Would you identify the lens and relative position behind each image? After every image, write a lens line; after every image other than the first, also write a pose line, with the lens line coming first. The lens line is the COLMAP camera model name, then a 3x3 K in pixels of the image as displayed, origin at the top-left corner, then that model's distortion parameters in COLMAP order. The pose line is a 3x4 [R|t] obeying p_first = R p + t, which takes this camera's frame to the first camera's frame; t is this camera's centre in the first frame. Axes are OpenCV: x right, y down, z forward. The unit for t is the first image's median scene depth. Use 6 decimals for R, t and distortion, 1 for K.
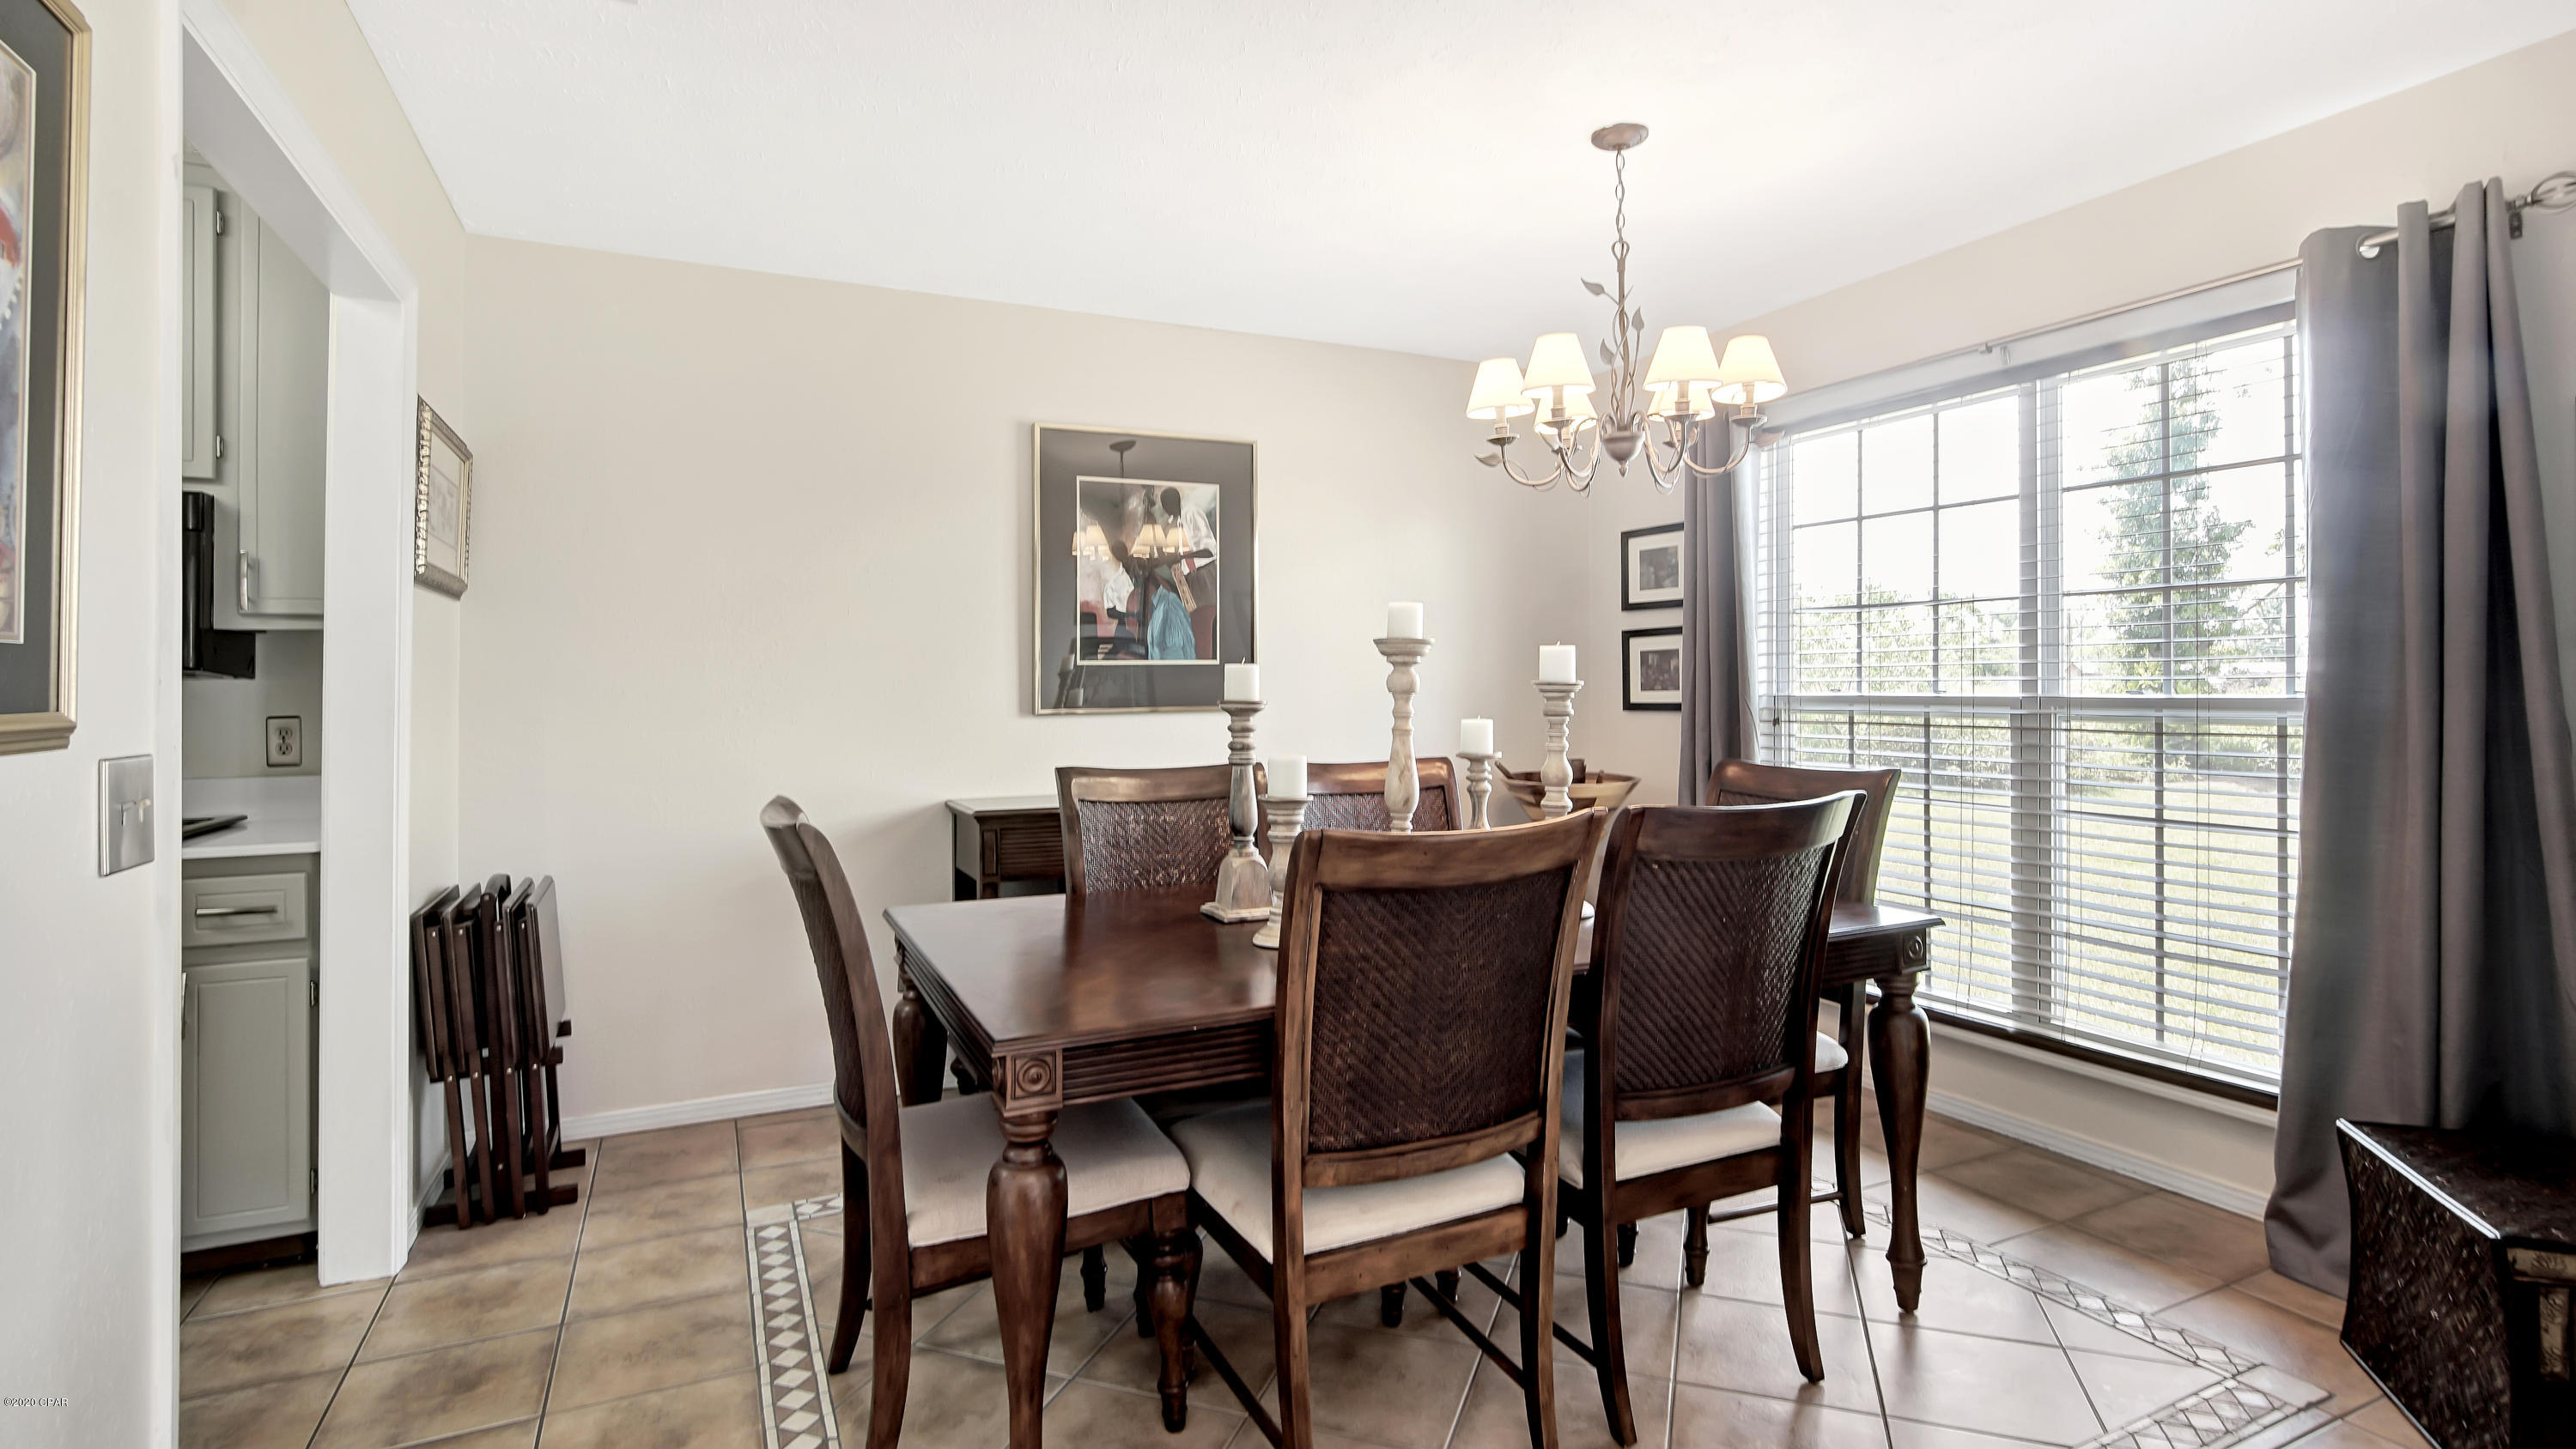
lens RADIAL K [[1215.9, 0, 1276.2], [0, 1215.9, 692.0], [0, 0, 1]] dist [-0.016618, -0.000159]
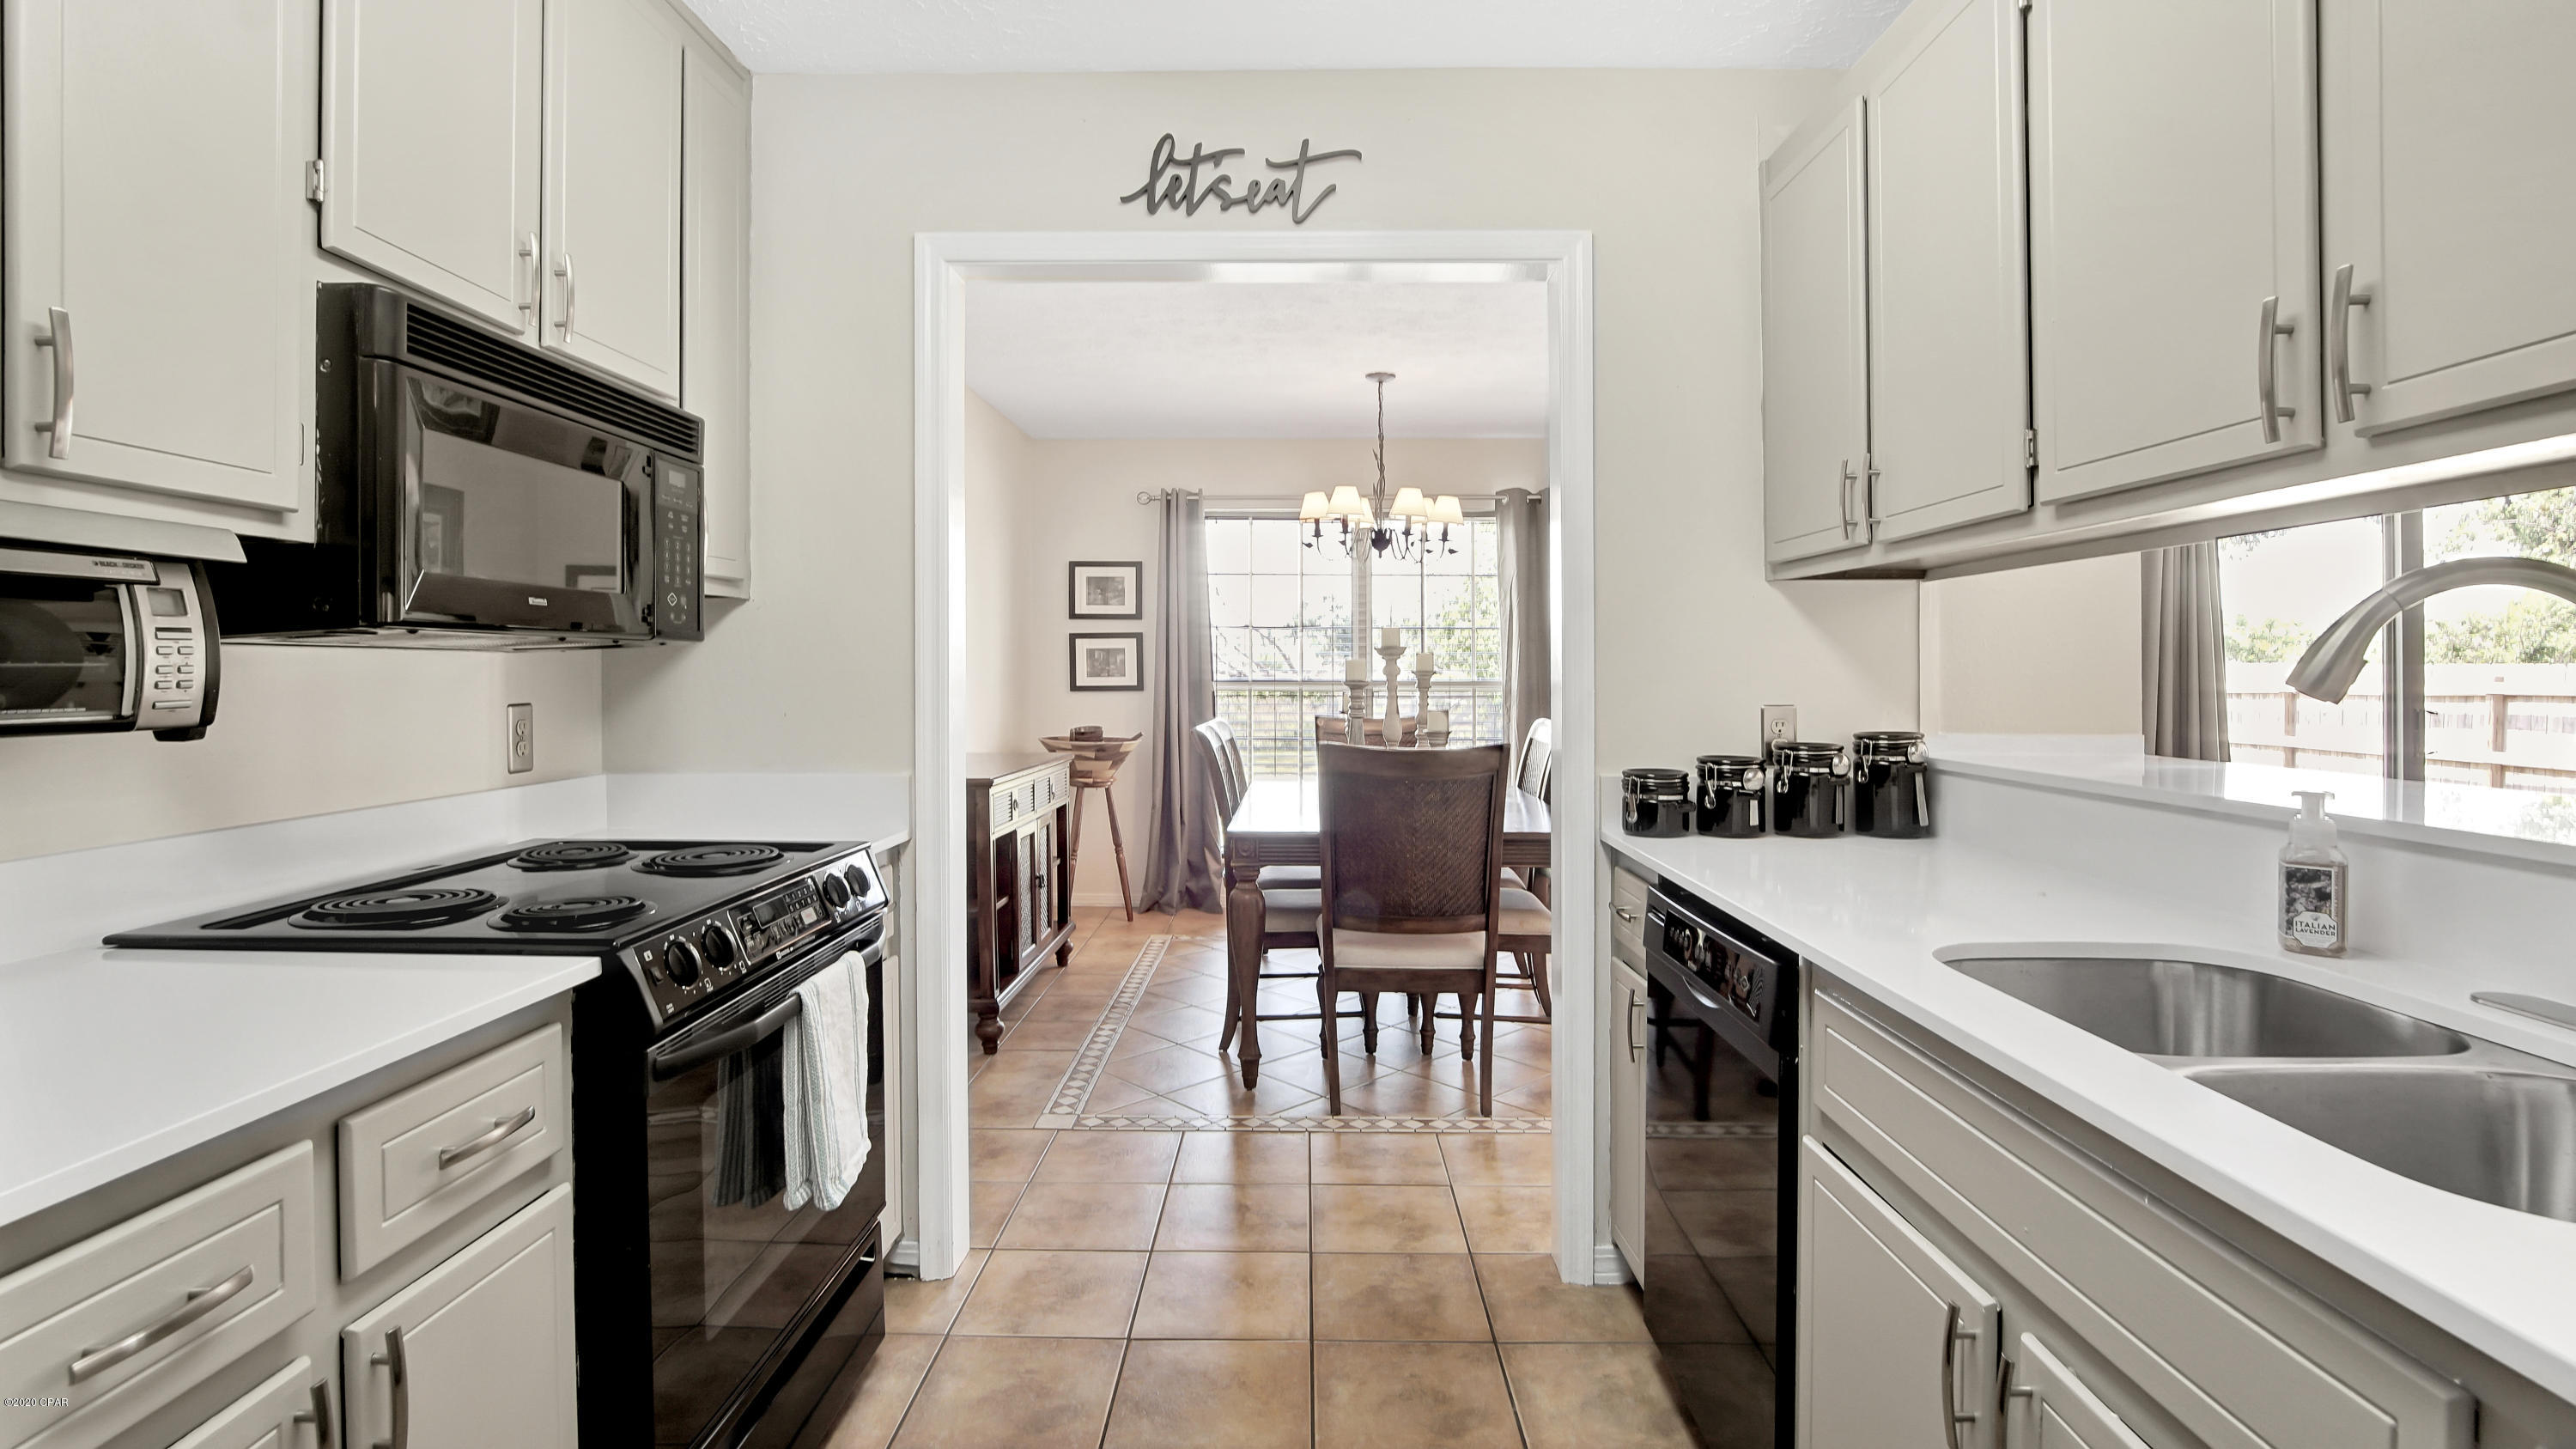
lens RADIAL K [[1203.2, 0, 1275.2], [0, 1203.2, 678.2], [0, 0, 1]] dist [0.002259, 0.000375]
pose [[0.440417, -0.001167, 0.897793, -0.941015], [0.003384, 0.999994, -0.000360, 0.001738], [-0.897787, 0.003197, 0.440418, 0.216693]]
